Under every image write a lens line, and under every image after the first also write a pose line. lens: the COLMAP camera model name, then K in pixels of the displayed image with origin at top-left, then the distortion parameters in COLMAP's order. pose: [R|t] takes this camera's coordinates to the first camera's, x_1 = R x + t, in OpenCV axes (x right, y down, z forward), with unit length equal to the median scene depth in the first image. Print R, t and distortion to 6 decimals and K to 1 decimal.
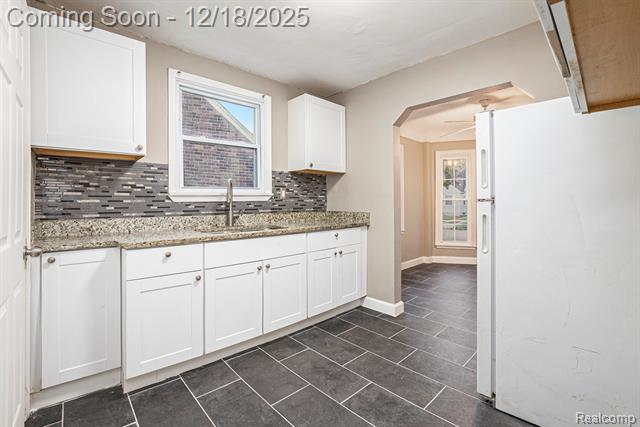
lens RADIAL K [[290.8, 0, 315.4], [0, 290.8, 202.9], [0, 0, 1]] dist [0.001394, 0.000634]
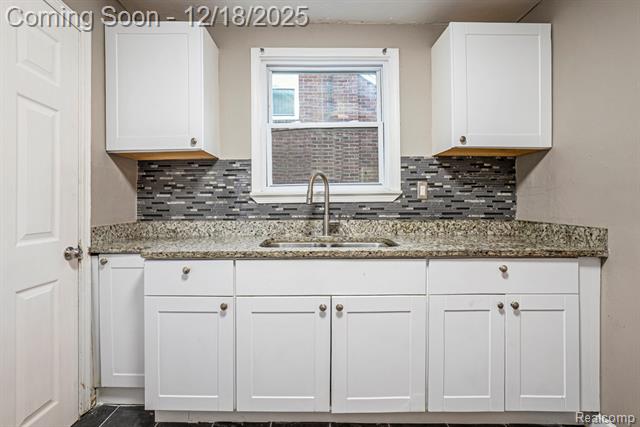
lens RADIAL K [[290.8, 0, 315.4], [0, 290.8, 202.9], [0, 0, 1]] dist [0.001394, 0.000634]
pose [[0.731504, 0.000638, -0.681836, 0.190938], [-0.002172, 0.999997, -0.001394, -0.003507], [0.681833, 0.002501, 0.731503, 0.441453]]
